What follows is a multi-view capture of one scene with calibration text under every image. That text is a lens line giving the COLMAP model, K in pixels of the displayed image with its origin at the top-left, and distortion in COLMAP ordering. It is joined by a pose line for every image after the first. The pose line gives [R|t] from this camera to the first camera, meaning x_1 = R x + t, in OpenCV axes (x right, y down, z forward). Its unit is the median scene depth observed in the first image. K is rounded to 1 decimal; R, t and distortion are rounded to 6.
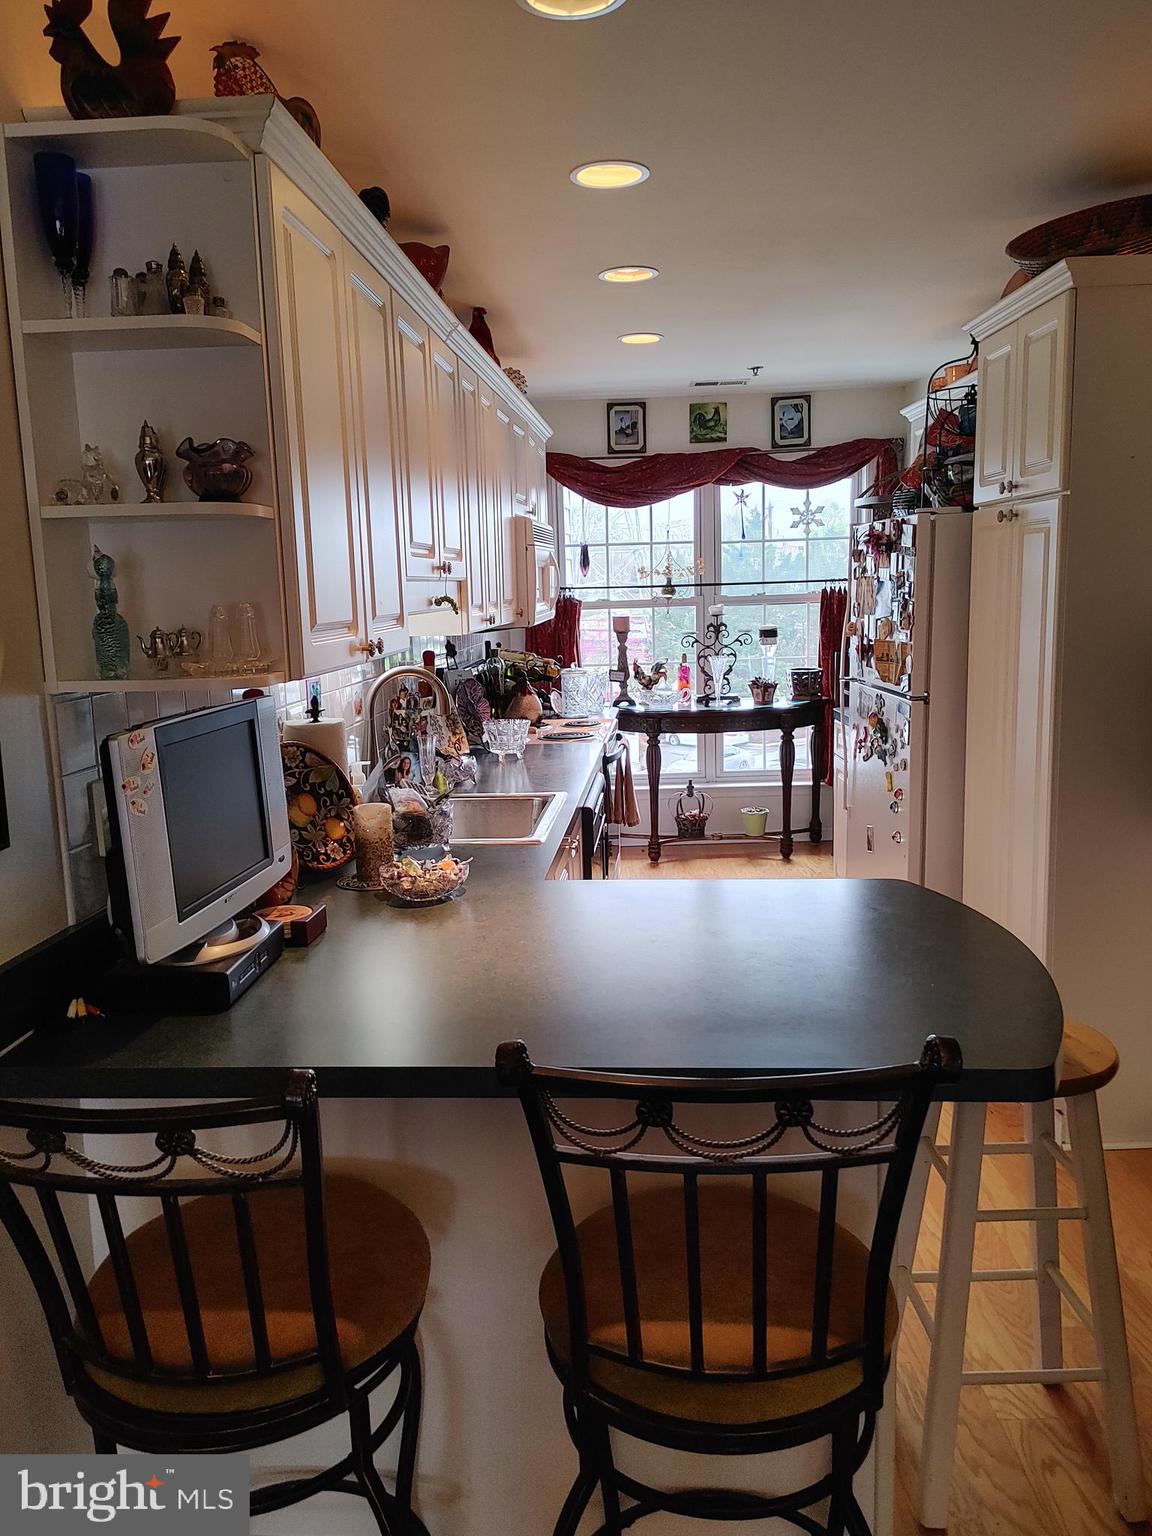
lens RADIAL K [[1168.5, 0, 571.4], [0, 1168.5, 781.1], [0, 0, 1]] dist [0.086523, -0.107169]
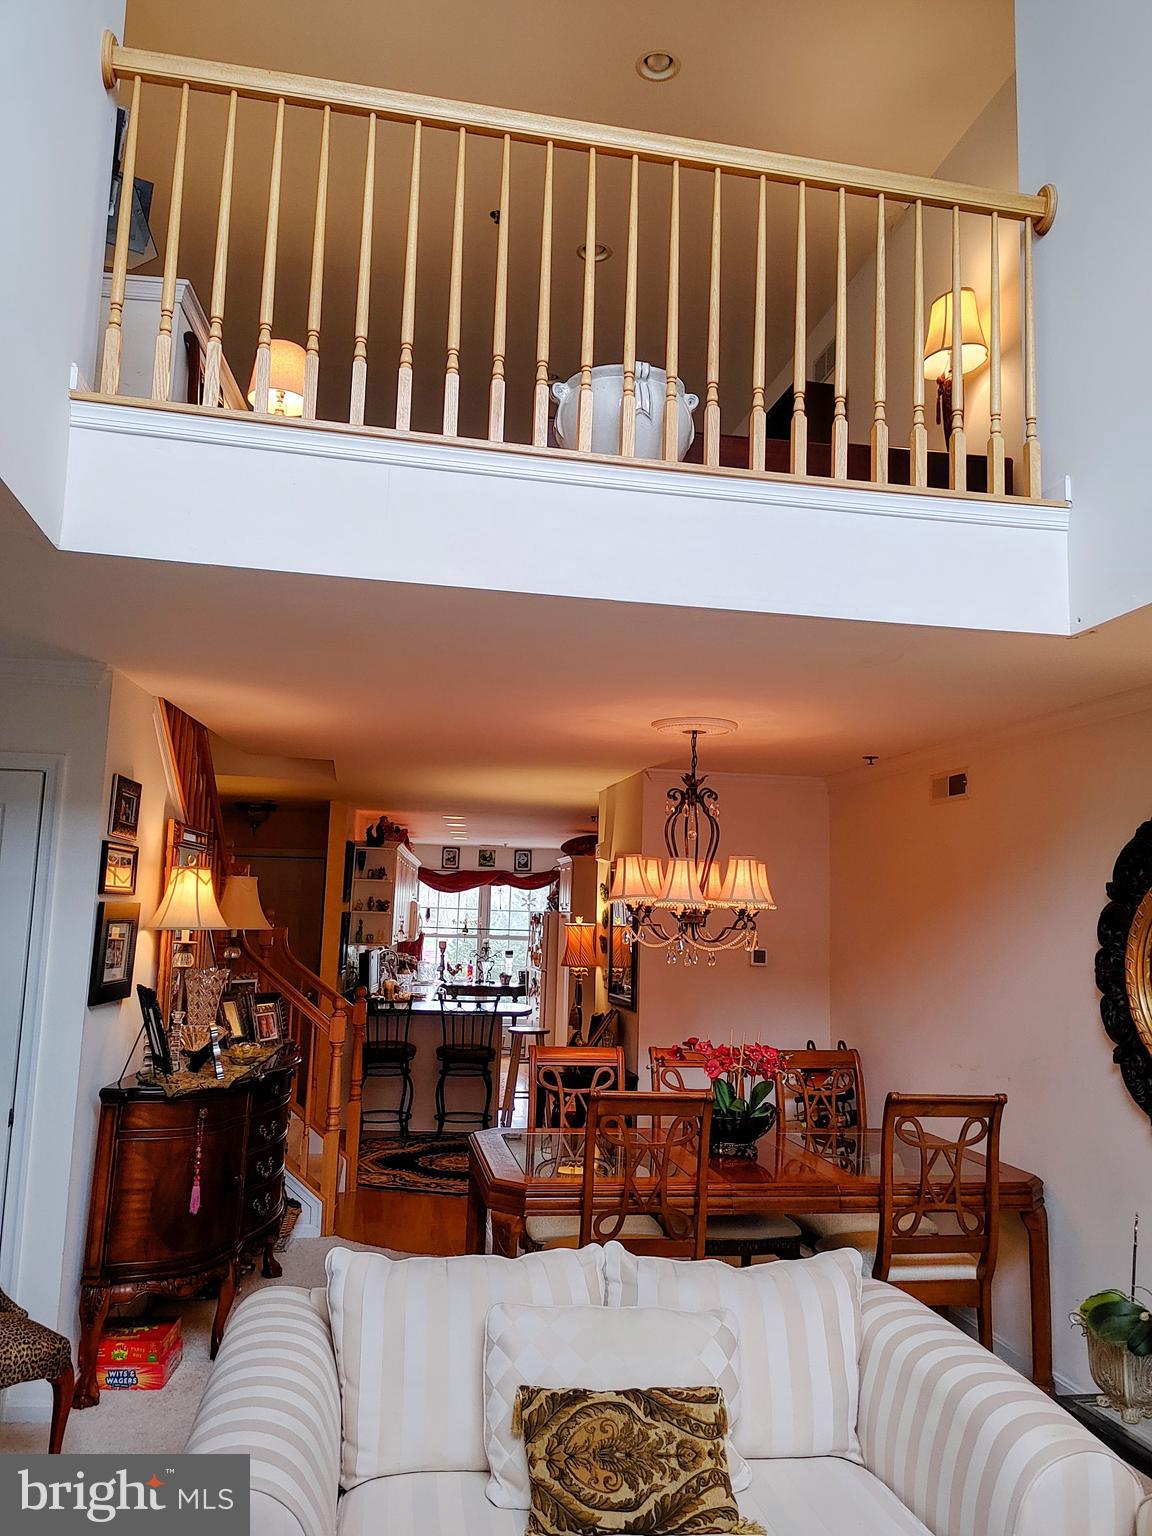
lens RADIAL K [[1168.5, 0, 578.8], [0, 1168.5, 763.7], [0, 0, 1]] dist [0.086523, -0.107169]
pose [[0.982341, 0.084311, 0.167024, -0.102398], [-0.031069, 0.953827, -0.298746, 0.190390], [-0.184500, 0.288281, 0.939603, -1.207310]]
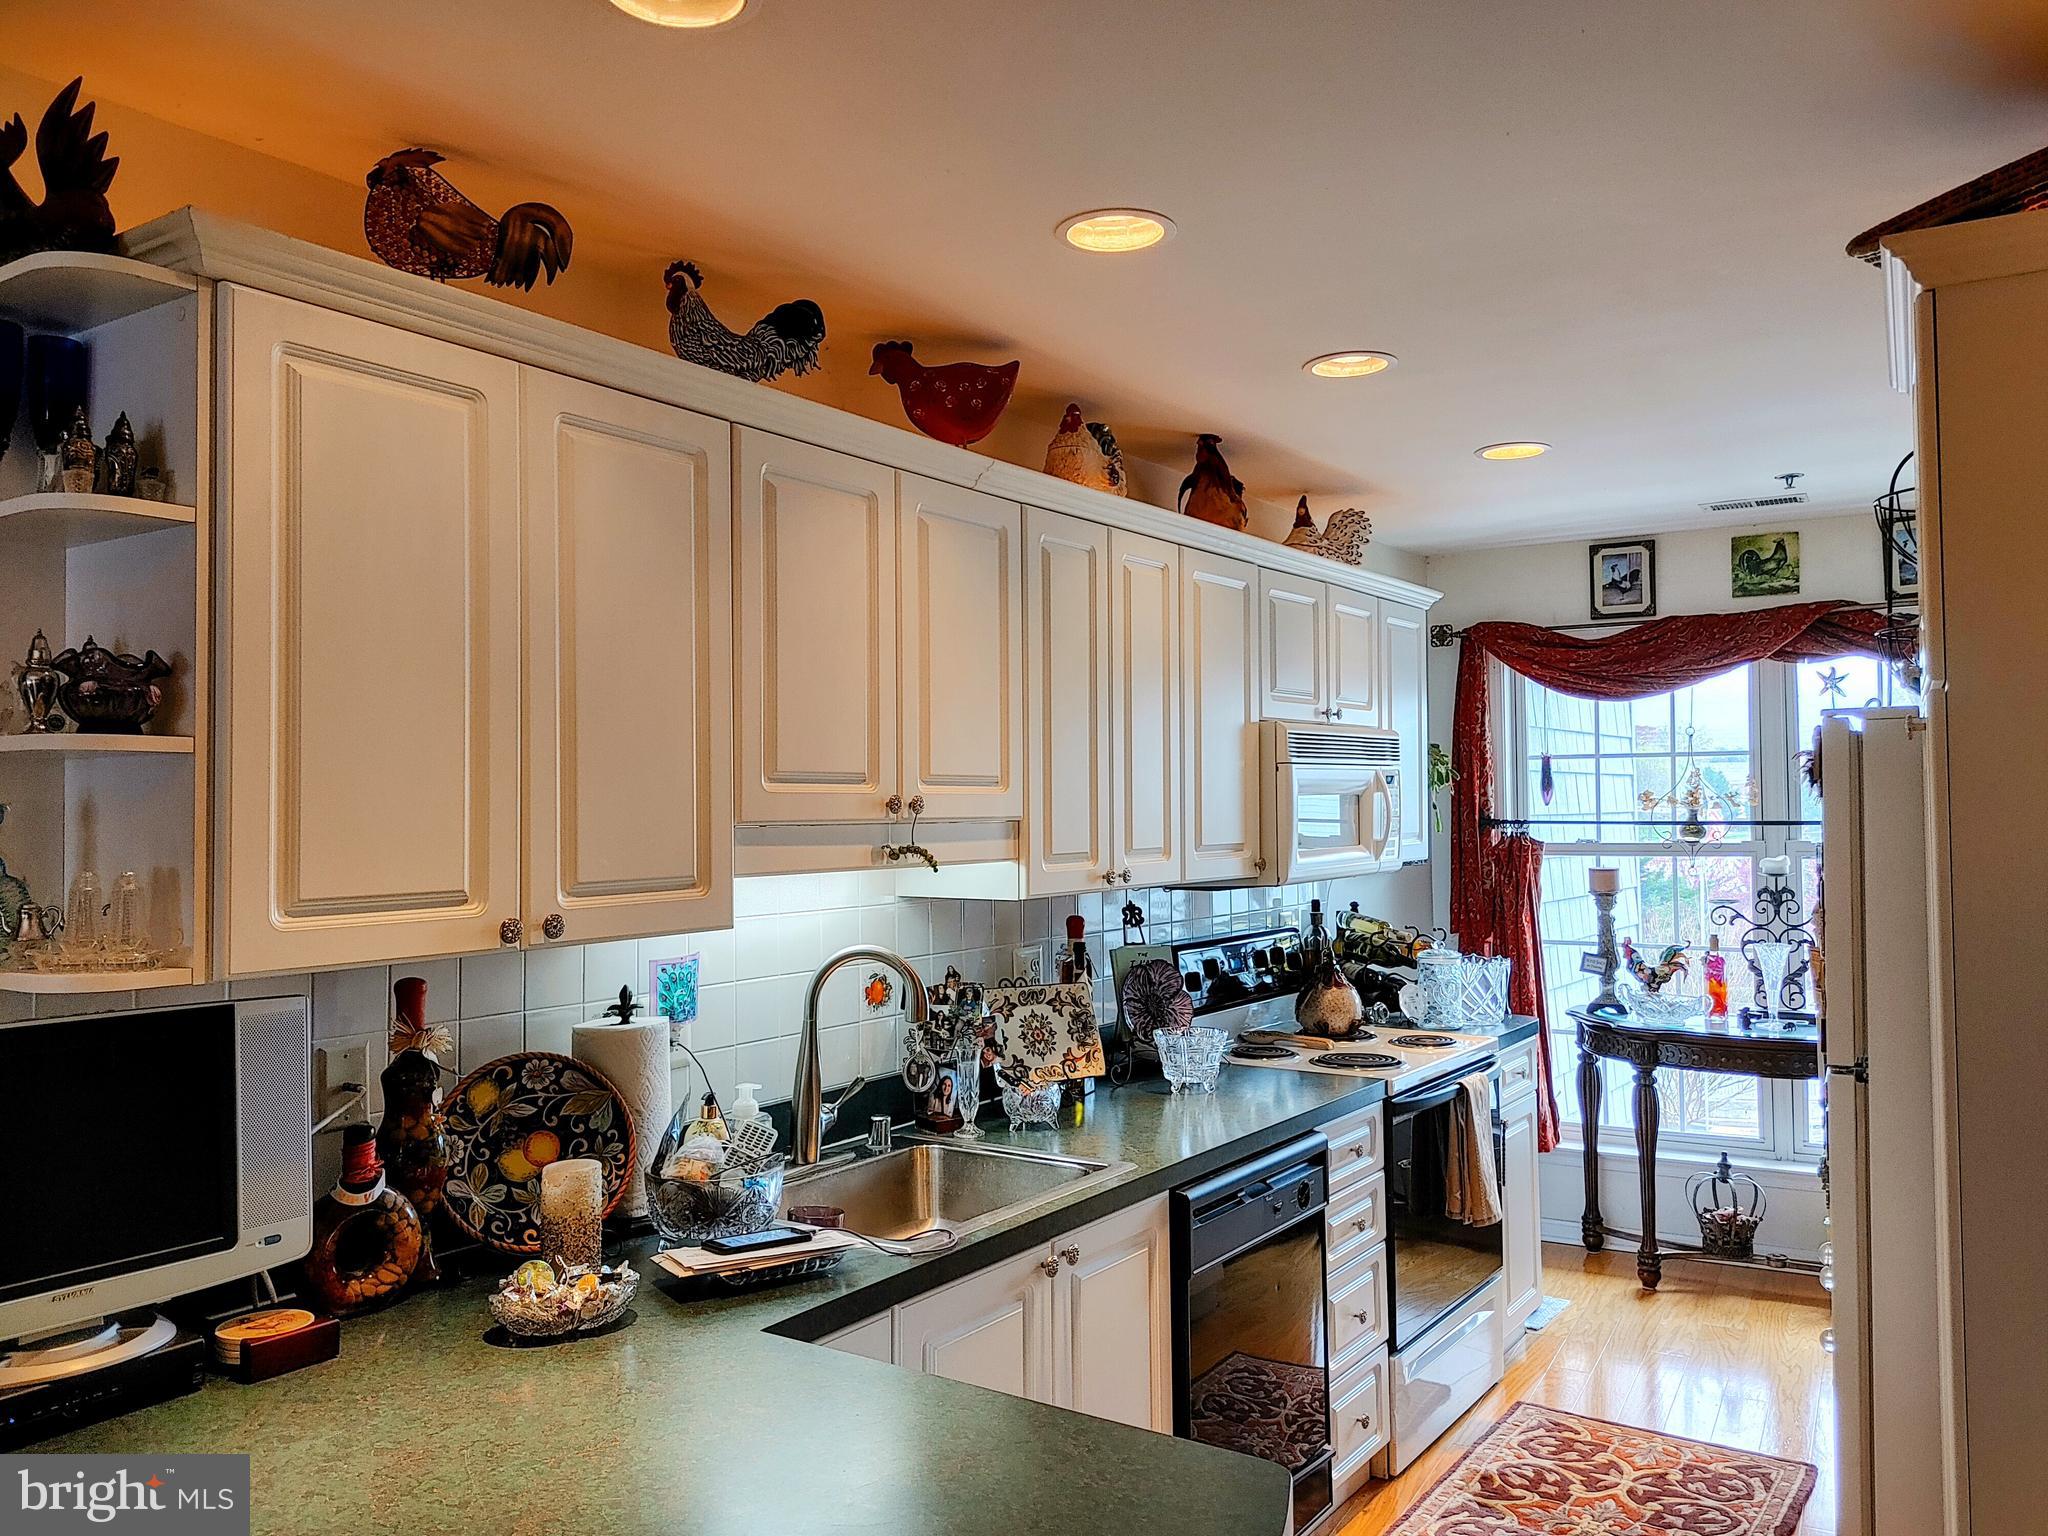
lens RADIAL K [[1558.0, 0, 1015.7], [0, 1558.0, 759.4], [0, 0, 1]] dist [0.086523, -0.107169]
pose [[0.869609, 0.004620, -0.493720, 0.184065], [-0.096965, 0.982081, -0.161598, -0.031876], [0.484127, 0.188401, 0.854474, 0.120406]]
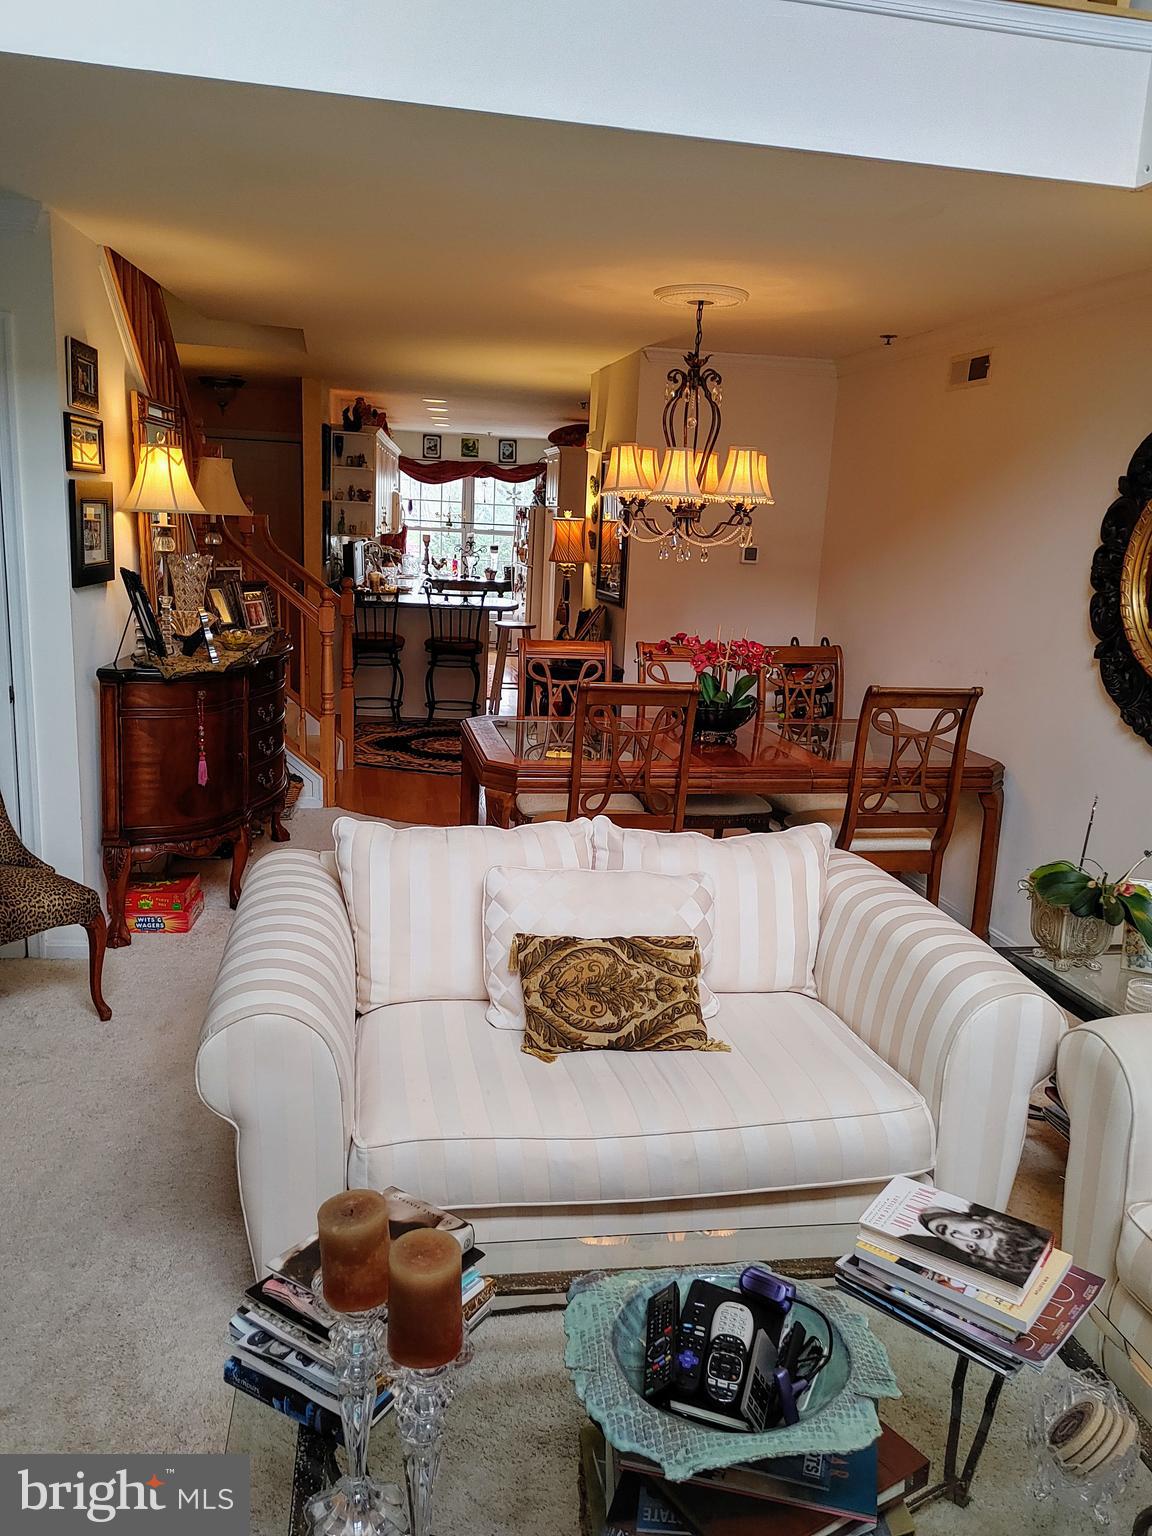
lens RADIAL K [[1168.5, 0, 583.2], [0, 1168.5, 776.2], [0, 0, 1]] dist [0.086523, -0.107169]
pose [[0.978129, 0.034581, 0.205106, -0.104008], [-0.044972, 0.997919, 0.046215, 0.191008], [-0.203080, -0.054428, 0.977648, -1.200550]]
